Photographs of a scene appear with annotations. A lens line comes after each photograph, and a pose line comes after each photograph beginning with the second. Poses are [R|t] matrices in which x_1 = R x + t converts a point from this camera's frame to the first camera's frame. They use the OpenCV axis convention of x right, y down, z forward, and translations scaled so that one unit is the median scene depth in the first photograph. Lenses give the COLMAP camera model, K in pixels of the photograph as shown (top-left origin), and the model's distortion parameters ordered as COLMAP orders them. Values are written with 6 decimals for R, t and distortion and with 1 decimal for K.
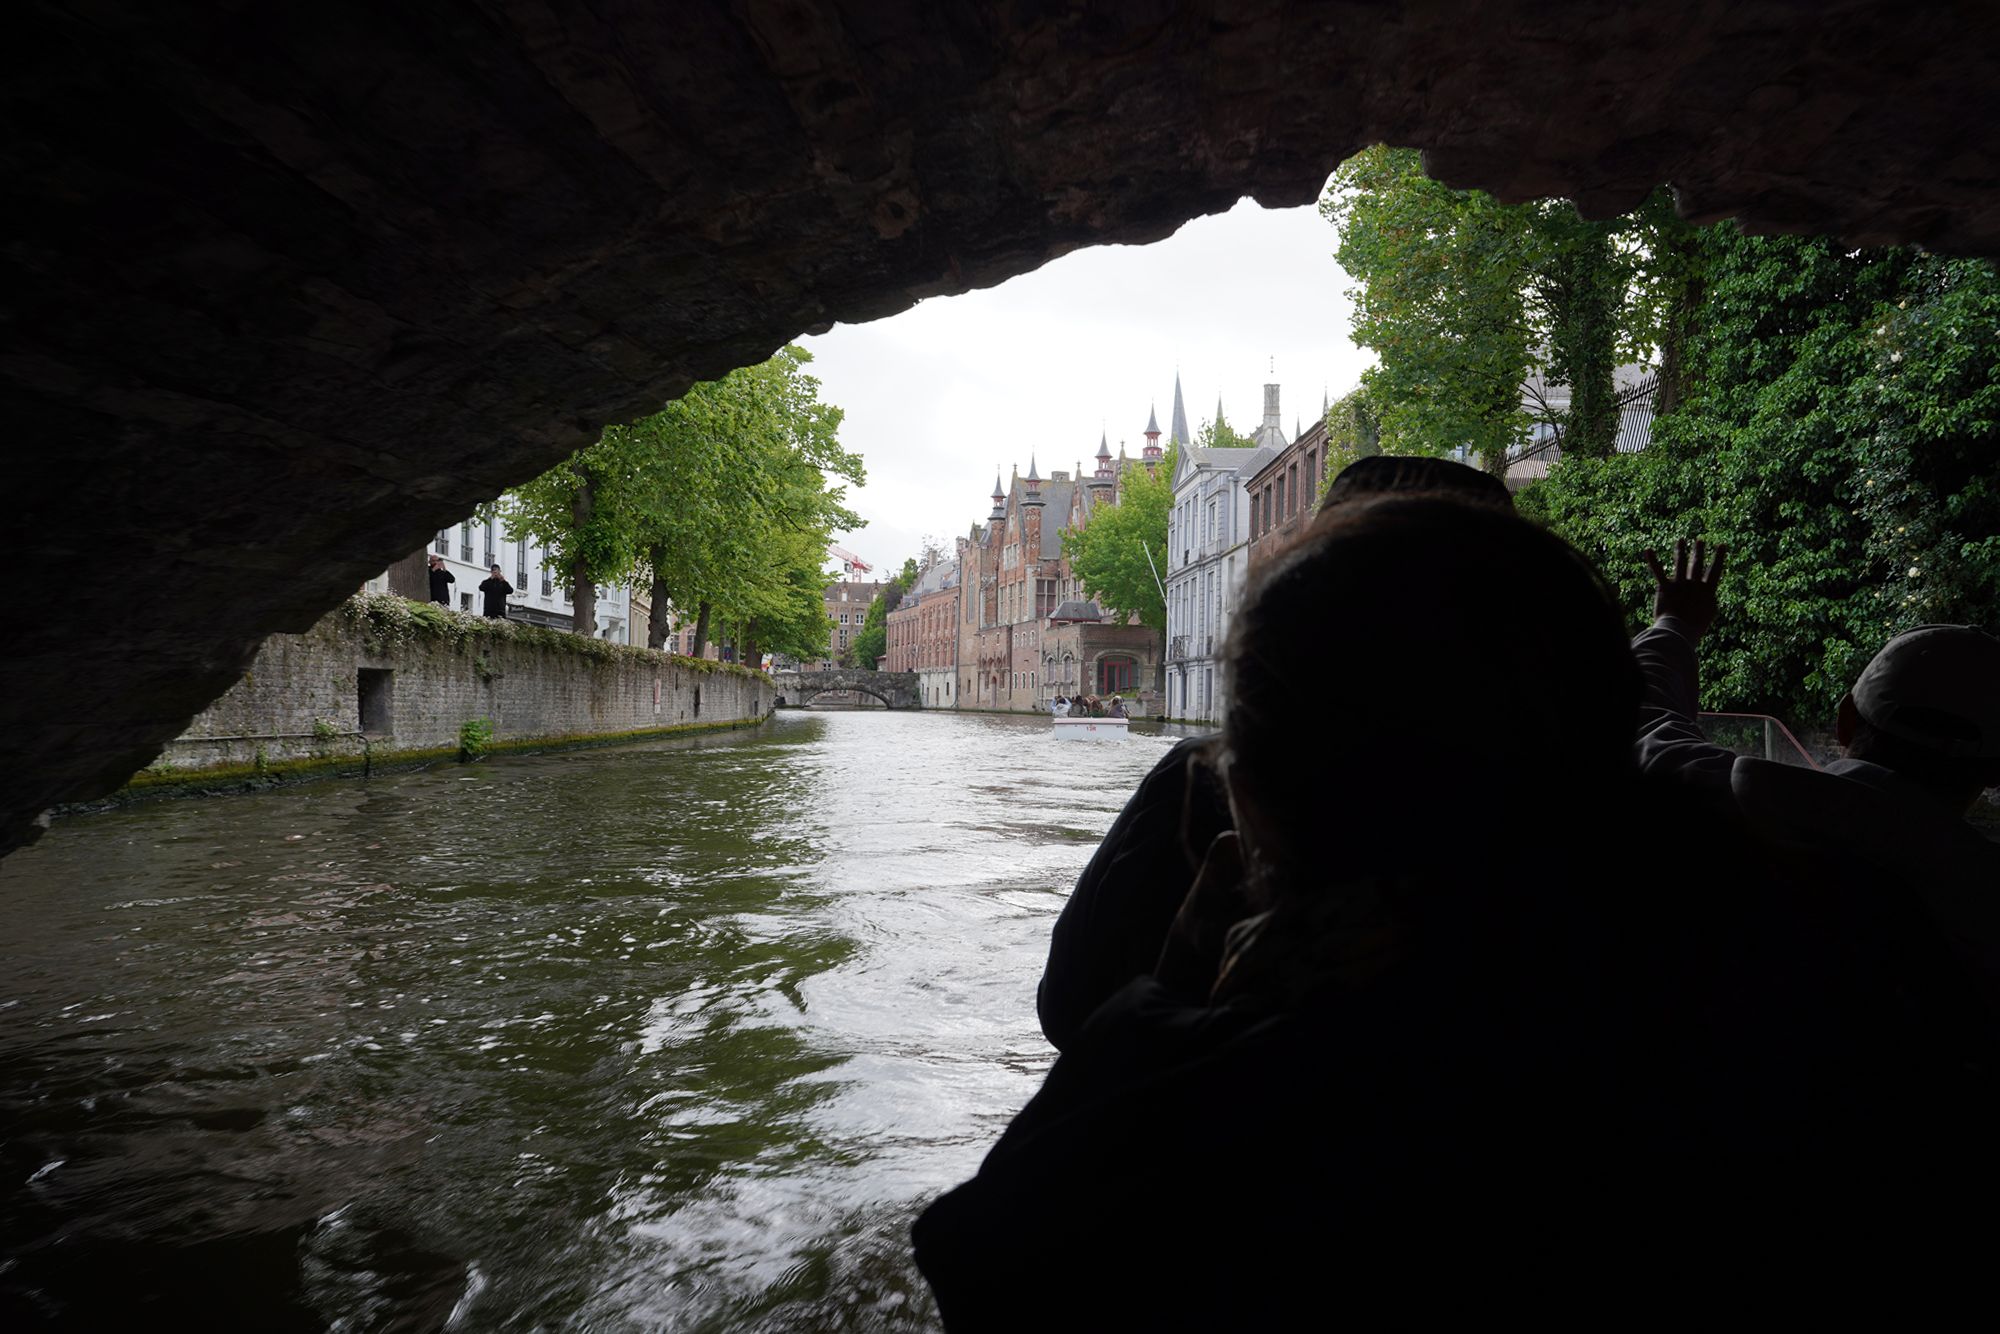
lens RADIAL K [[1366.9, 0, 998.8], [0, 1366.9, 668.1], [0, 0, 1]] dist [-0.020575, 0.018780]
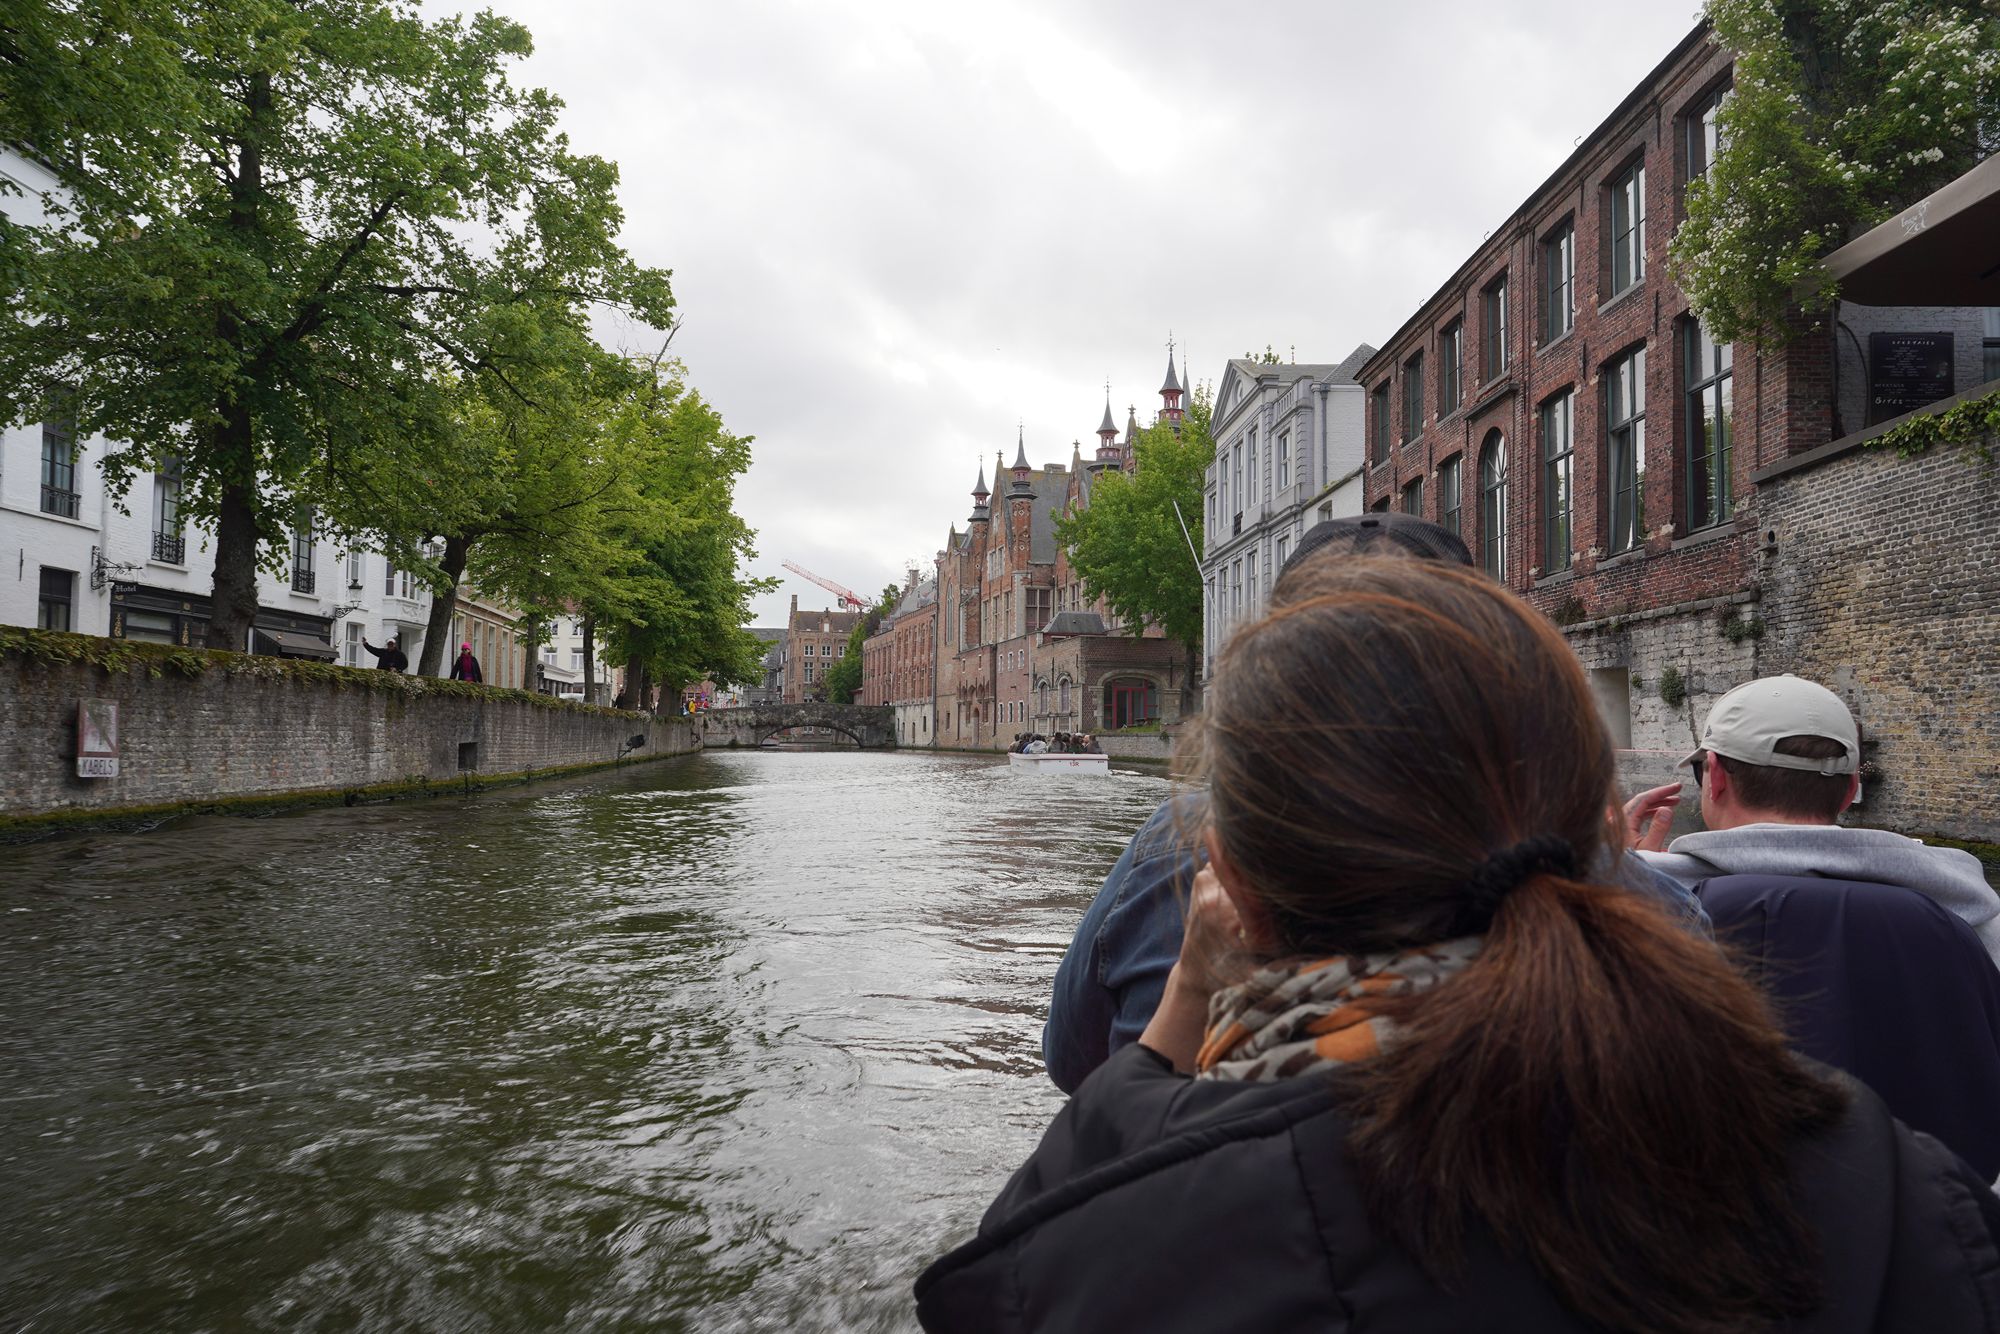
lens RADIAL K [[1366.9, 0, 1000.8], [0, 1366.9, 661.0], [0, 0, 1]] dist [-0.020575, 0.018780]
pose [[0.999961, -0.008230, 0.003223, 0.009373], [0.008329, 0.999457, -0.031887, 0.004346], [-0.002959, 0.031913, 0.999486, 0.183016]]
